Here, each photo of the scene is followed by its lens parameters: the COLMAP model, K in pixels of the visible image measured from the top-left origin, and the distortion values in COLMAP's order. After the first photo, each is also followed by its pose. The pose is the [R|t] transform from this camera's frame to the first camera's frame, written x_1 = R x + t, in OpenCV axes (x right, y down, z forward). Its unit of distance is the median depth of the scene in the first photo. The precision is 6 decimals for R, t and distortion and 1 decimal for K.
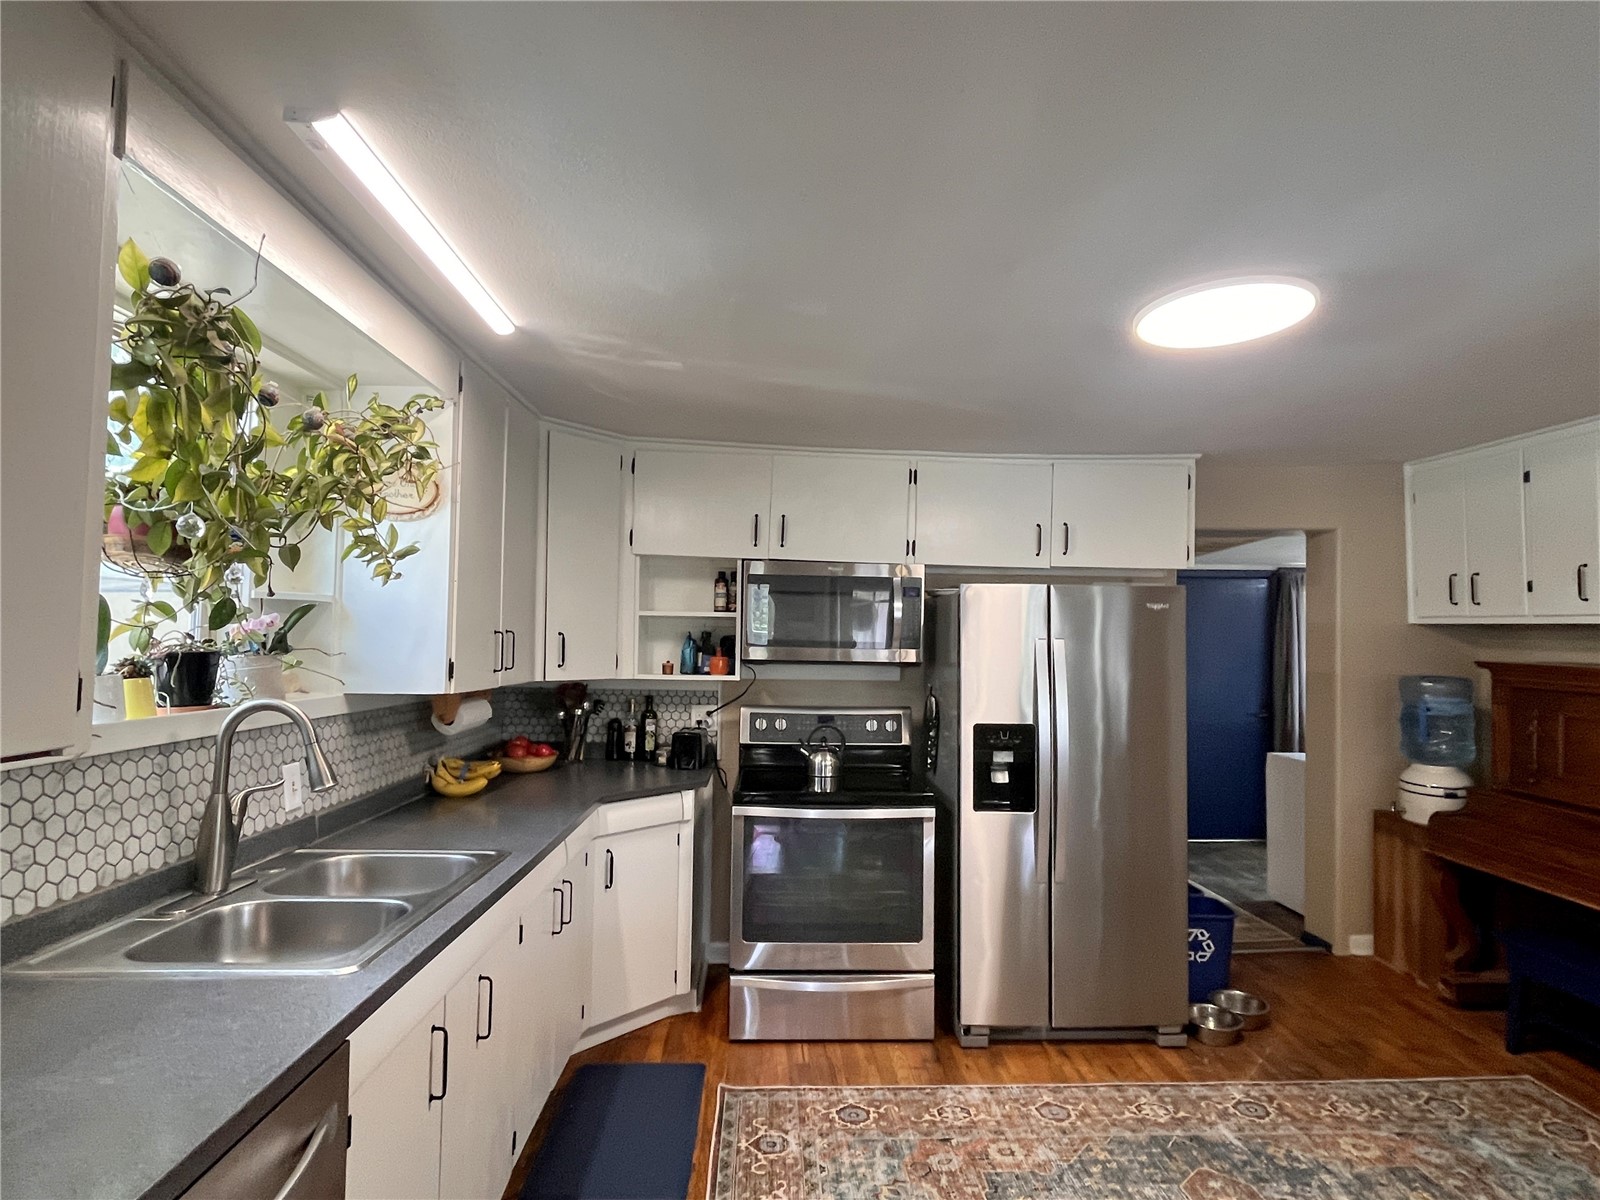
lens RADIAL K [[878.2, 0, 800.0], [0, 878.2, 600.0], [0, 0, 1]] dist [-0.003296, -0.000639]
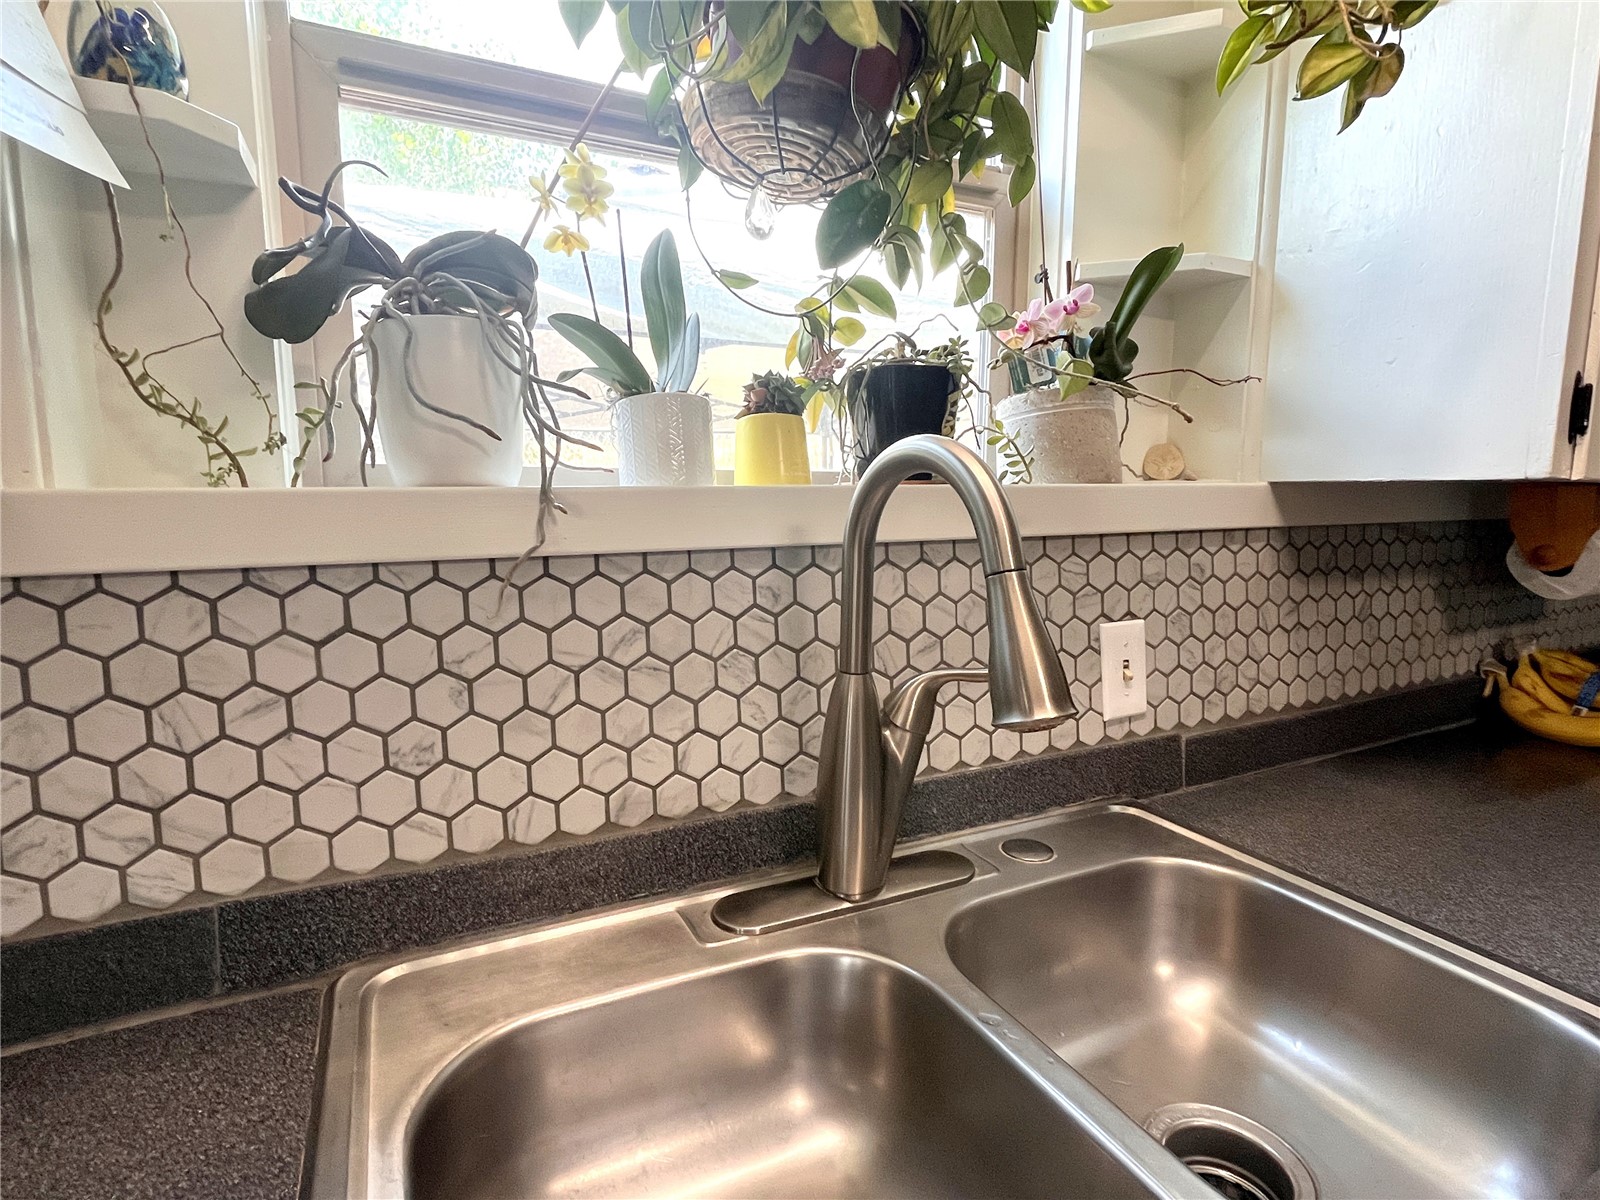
lens RADIAL K [[797.1, 0, 800.0], [0, 797.1, 600.0], [0, 0, 1]] dist [-0.006078, -0.000762]
pose [[0.417015, 0.106866, -0.902595, -0.263433], [0.051323, 0.988711, 0.140774, 0.104326], [0.907449, -0.105029, 0.406823, 0.654539]]
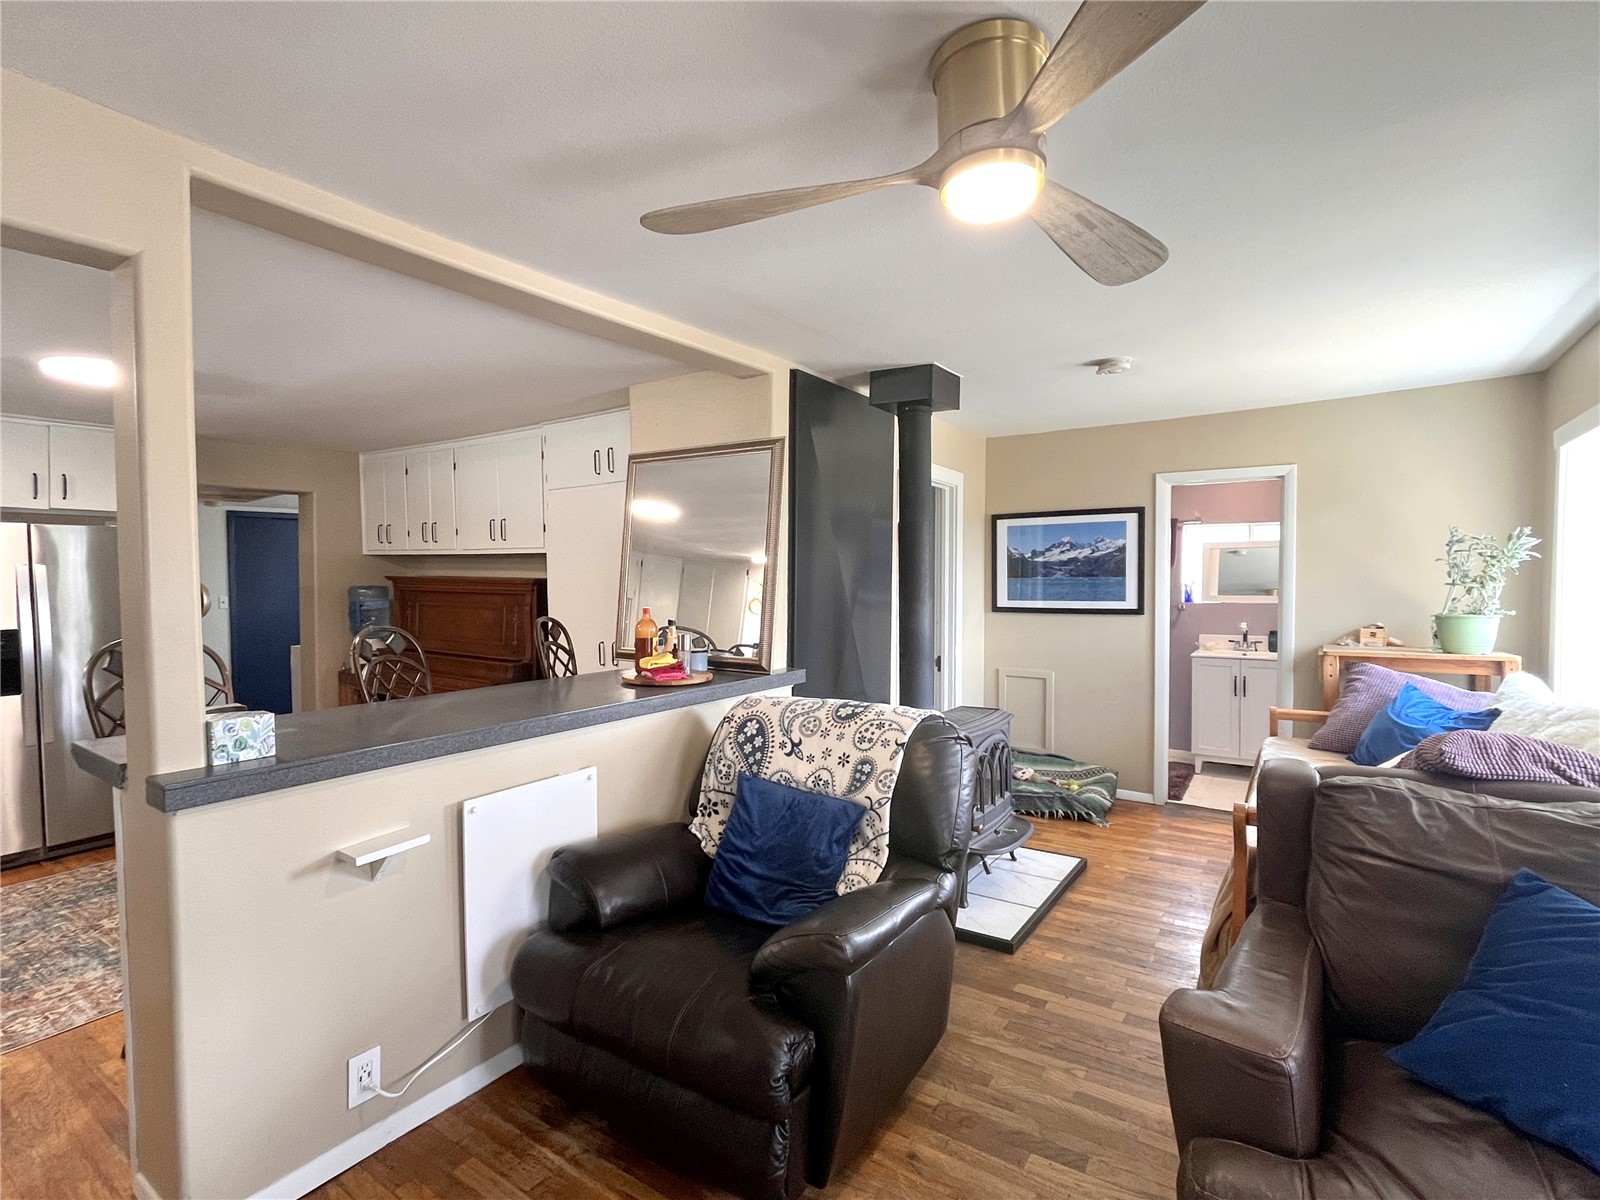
lens RADIAL K [[769.1, 0, 800.0], [0, 769.1, 600.0], [0, 0, 1]] dist [-0.003634, -0.000893]
pose [[0.590436, -0.044209, 0.805873, 0.042255], [-0.025099, 0.997010, 0.073084, -0.020081], [-0.806694, -0.063377, 0.587561, -0.775579]]
